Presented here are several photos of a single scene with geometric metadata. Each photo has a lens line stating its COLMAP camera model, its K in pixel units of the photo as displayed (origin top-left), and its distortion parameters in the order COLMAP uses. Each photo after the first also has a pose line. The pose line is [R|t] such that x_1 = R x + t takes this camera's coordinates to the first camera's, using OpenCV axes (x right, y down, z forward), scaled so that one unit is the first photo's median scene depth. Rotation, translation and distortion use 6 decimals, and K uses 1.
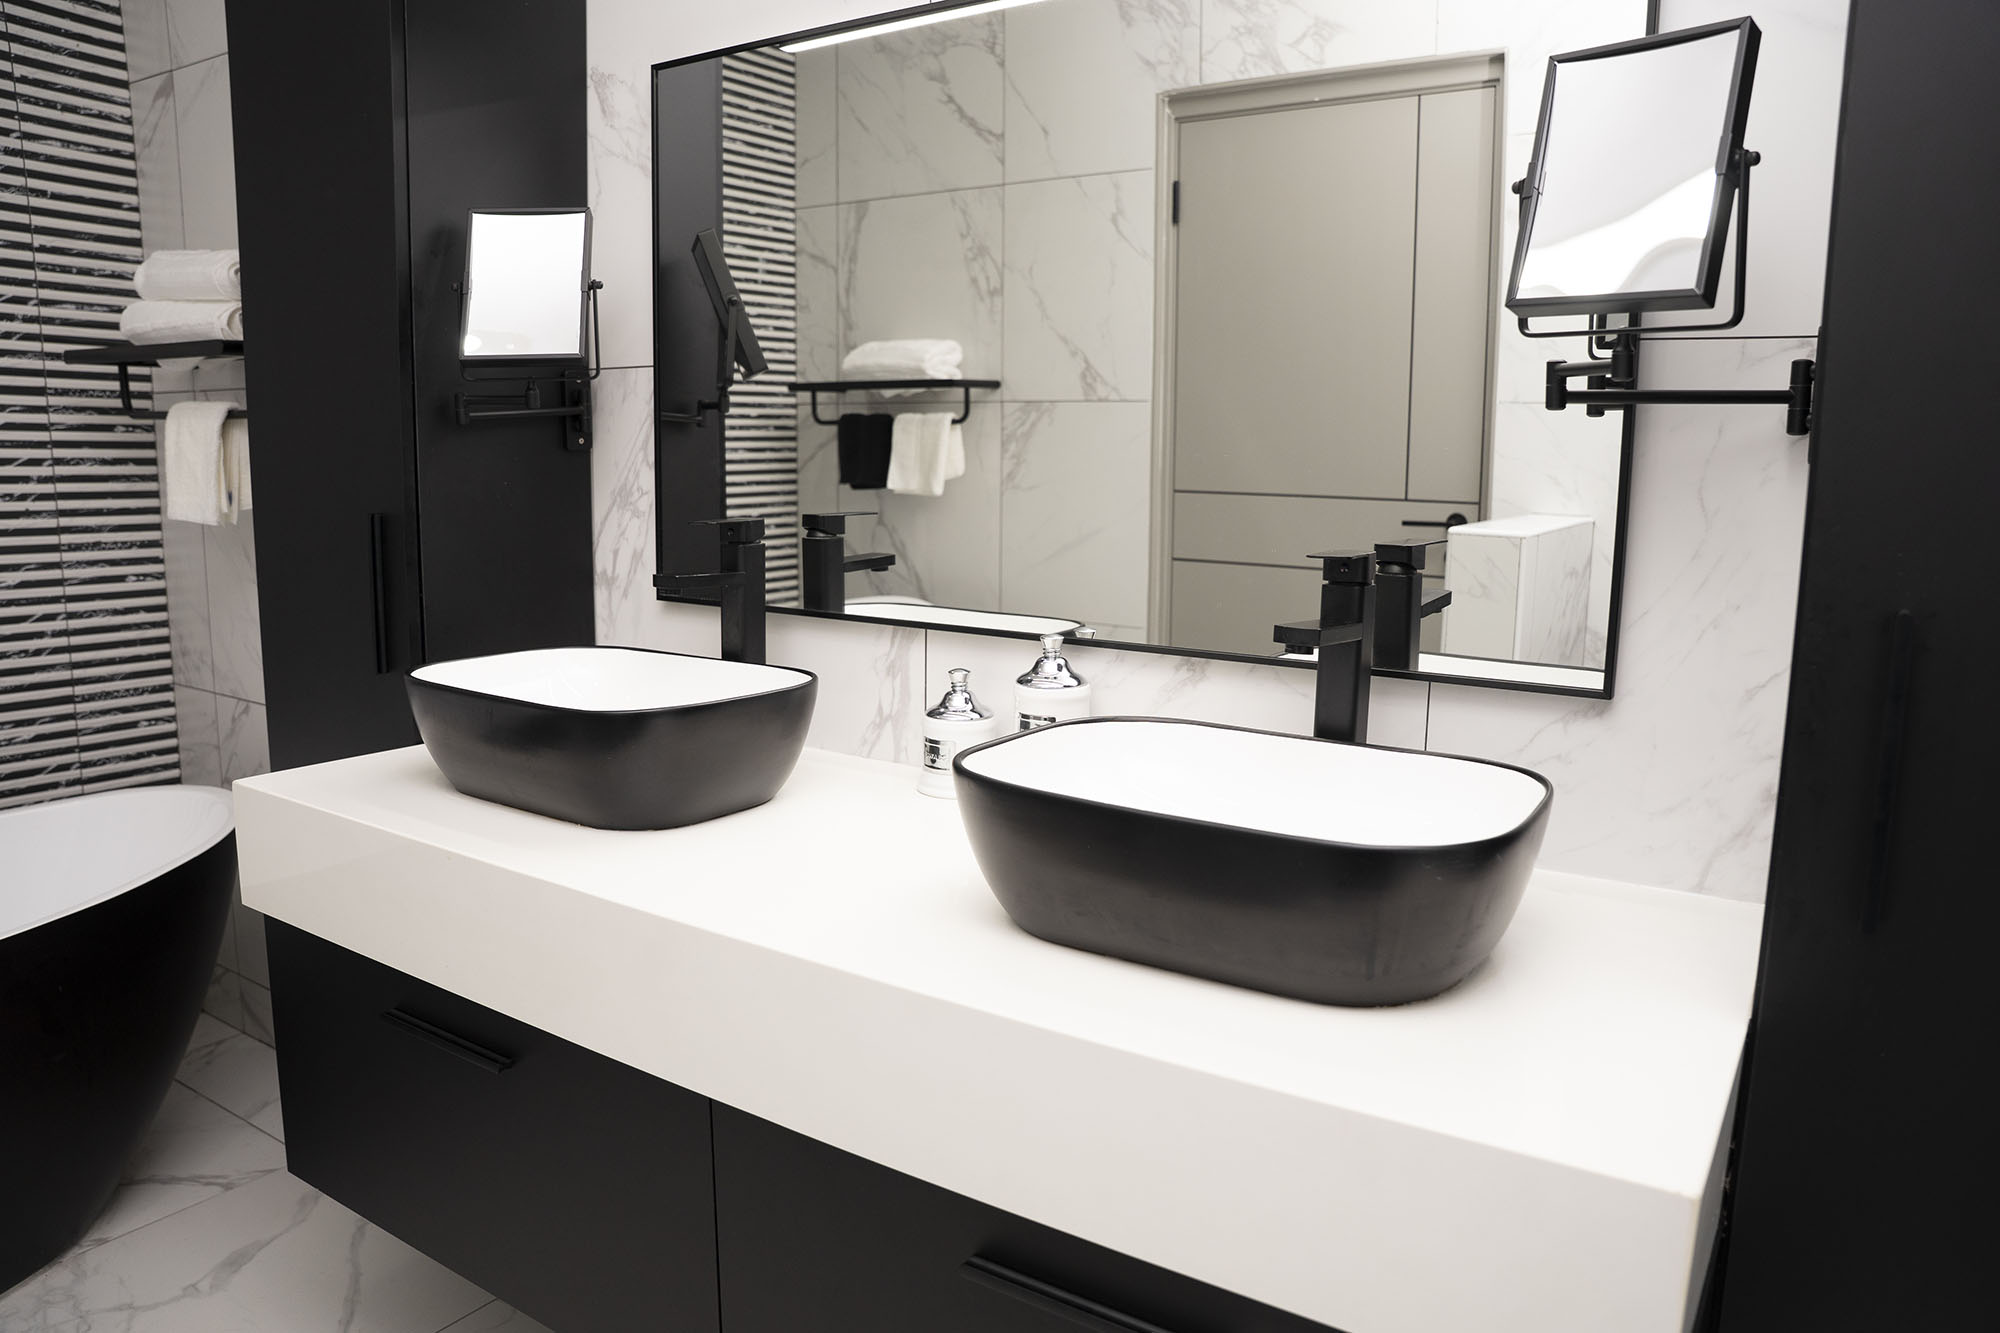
lens RADIAL K [[1364.9, 0, 1000.0], [0, 1364.9, 666.5], [0, 0, 1]] dist [-0.176322, 0.133097]
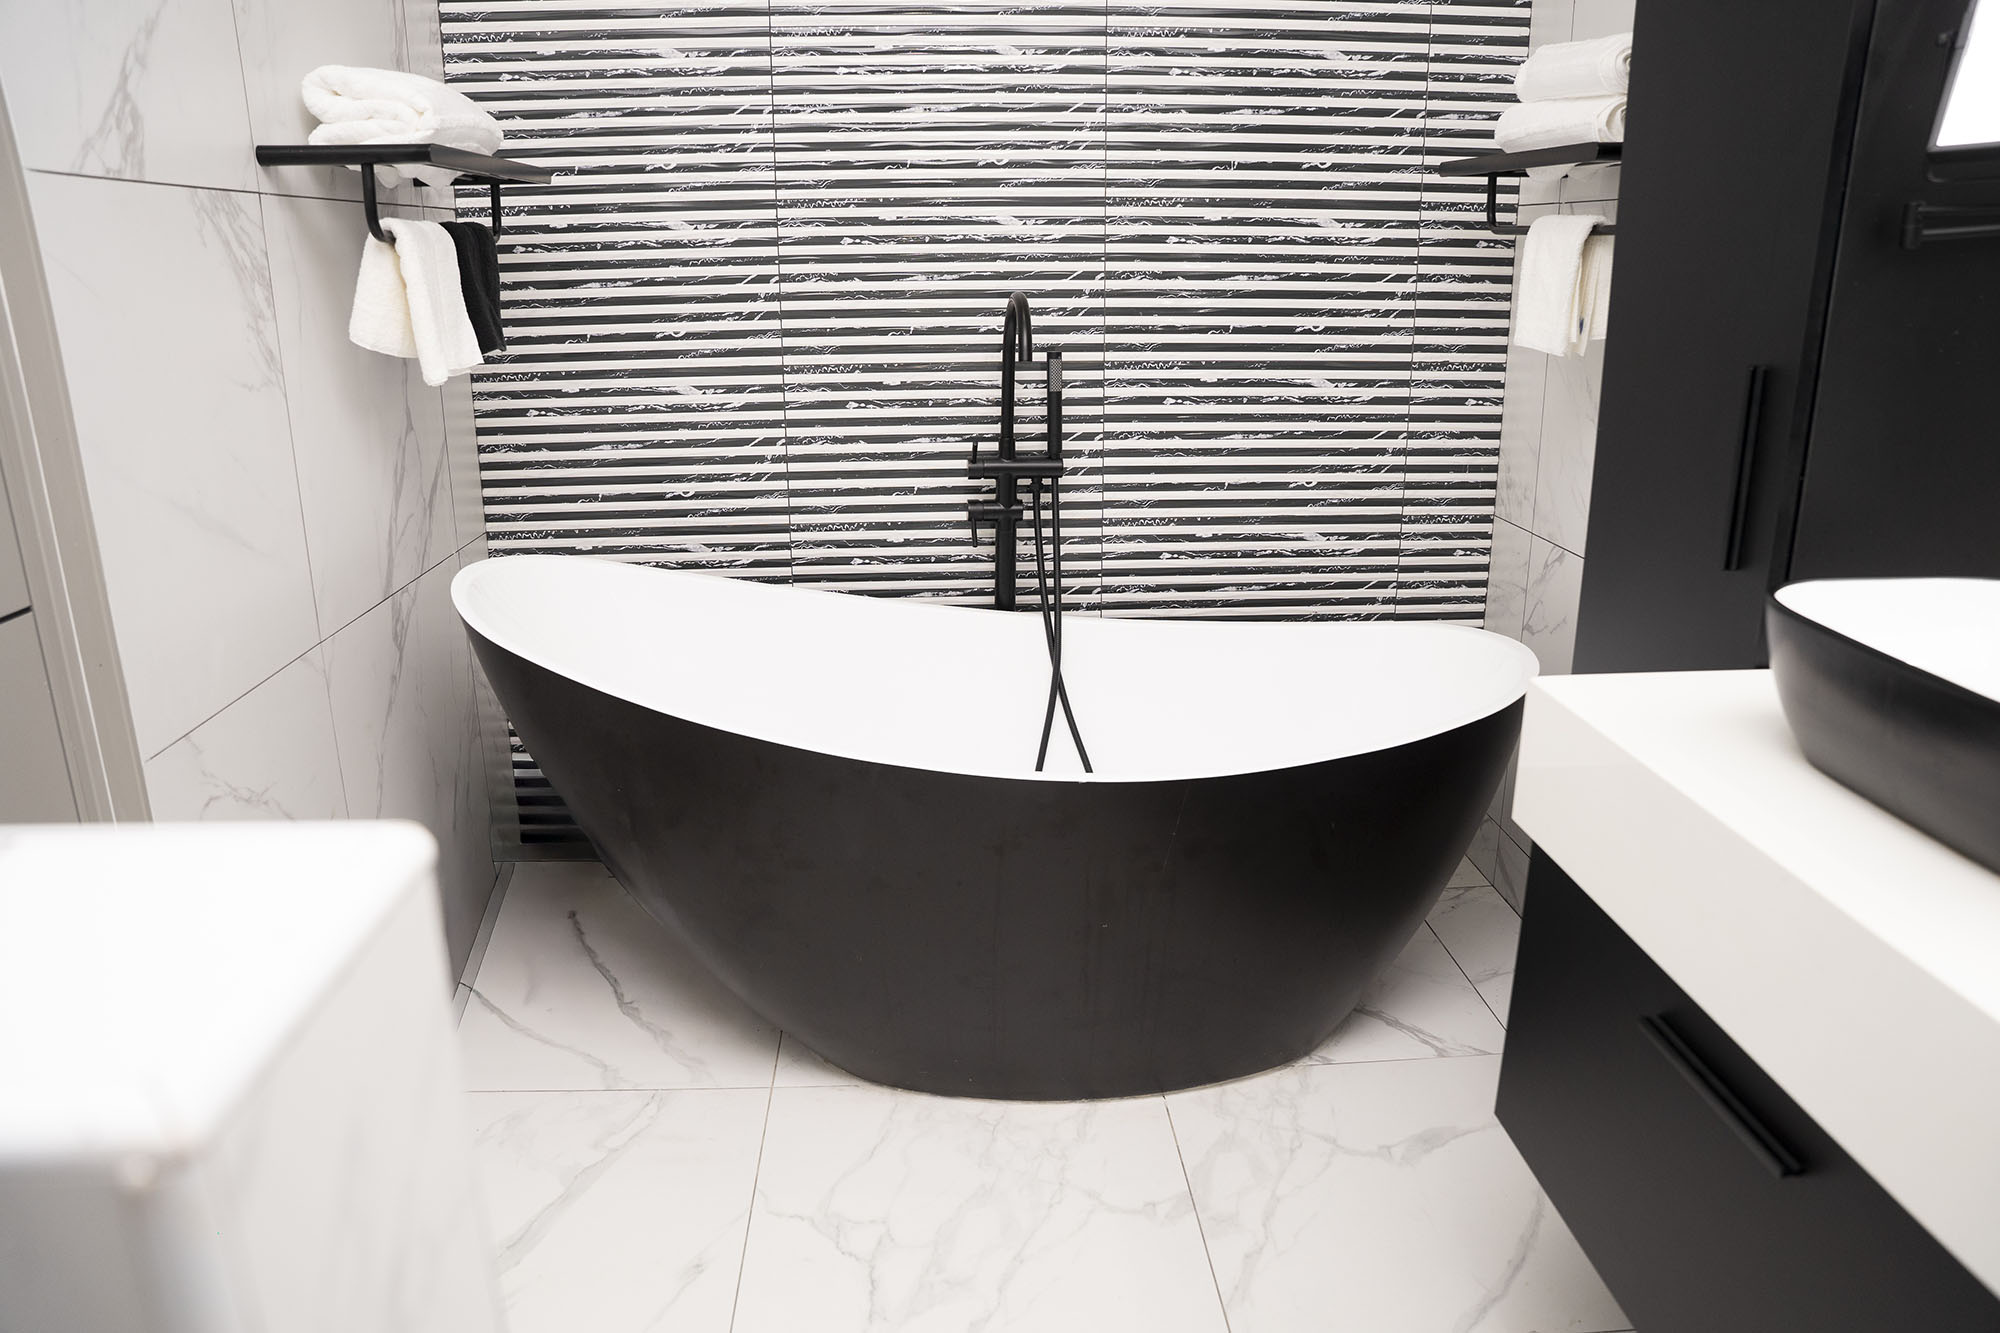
lens RADIAL K [[1364.9, 0, 1000.0], [0, 1364.9, 666.5], [0, 0, 1]] dist [-0.176322, 0.133097]
pose [[0.595984, 0.216630, -0.773223, -0.079312], [-0.106533, 0.975742, 0.191256, -0.029948], [0.795898, -0.031612, 0.604605, 0.126616]]
